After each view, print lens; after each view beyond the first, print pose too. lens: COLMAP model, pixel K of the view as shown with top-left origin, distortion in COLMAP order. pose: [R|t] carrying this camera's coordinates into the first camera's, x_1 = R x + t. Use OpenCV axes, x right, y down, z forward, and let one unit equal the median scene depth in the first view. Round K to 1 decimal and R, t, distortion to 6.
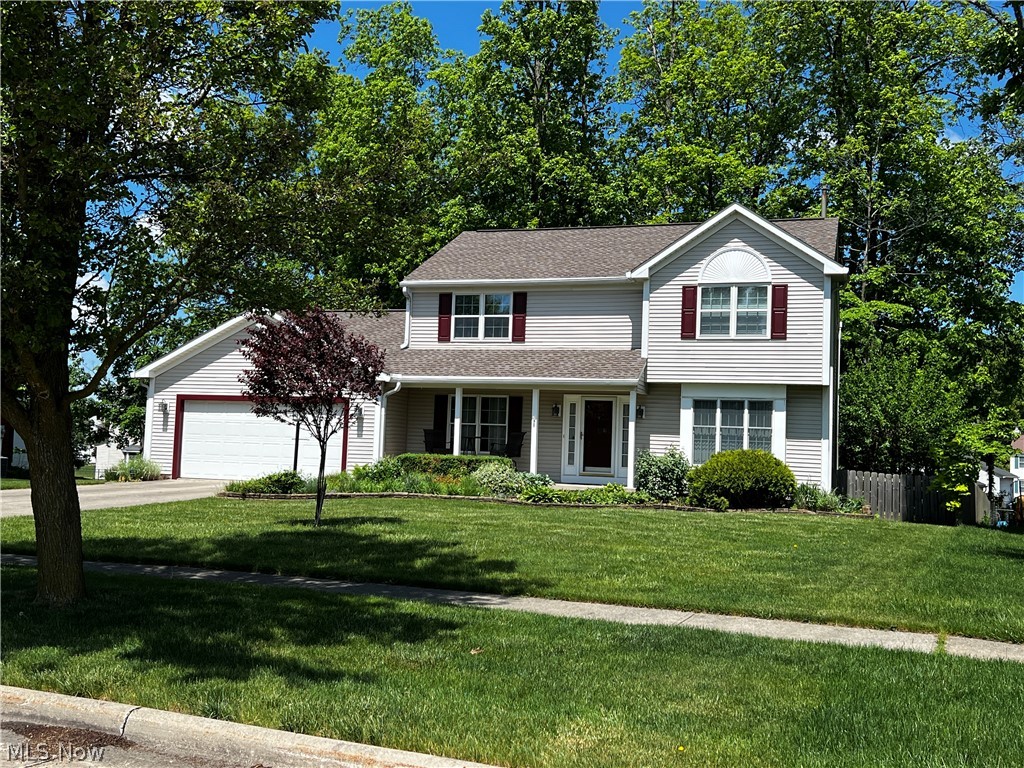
lens RADIAL K [[1052.3, 0, 508.1], [0, 1052.3, 388.1], [0, 0, 1]] dist [0.057150, 0.000000]
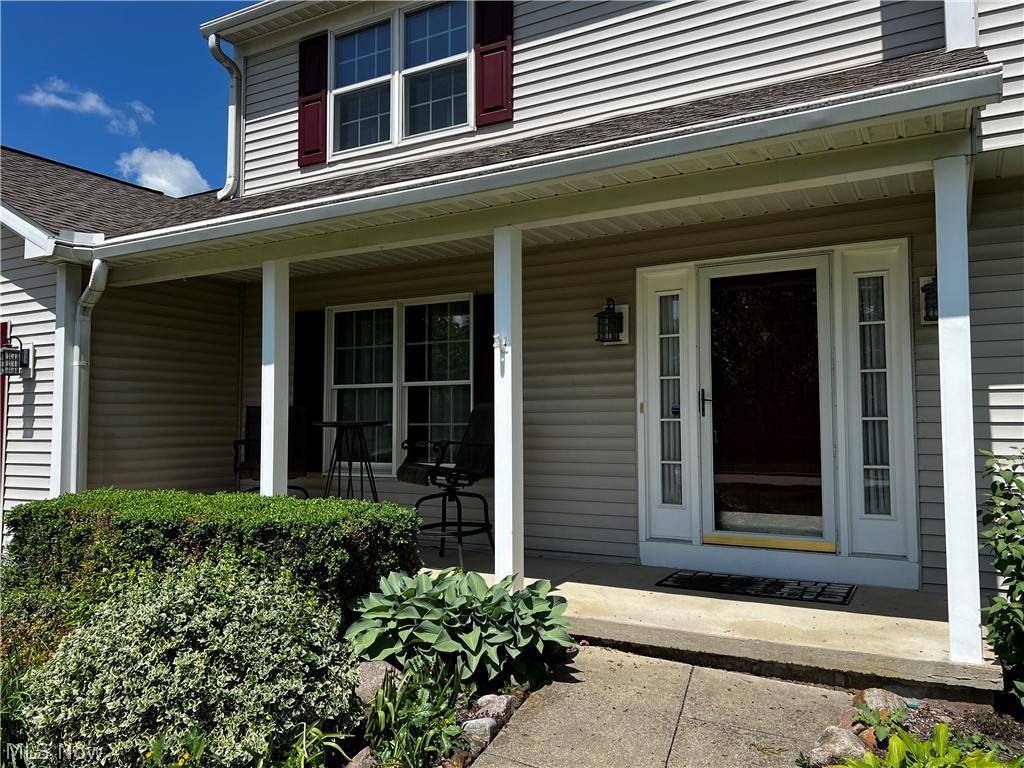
lens RADIAL K [[768.8, 0, 516.4], [0, 768.8, 390.3], [0, 0, 1]] dist [0.041499, -0.076509]
pose [[0.979540, -0.049096, -0.195170, 0.061070], [0.051070, 0.998682, 0.005092, 0.038128], [0.194663, -0.014955, 0.980756, 0.789779]]
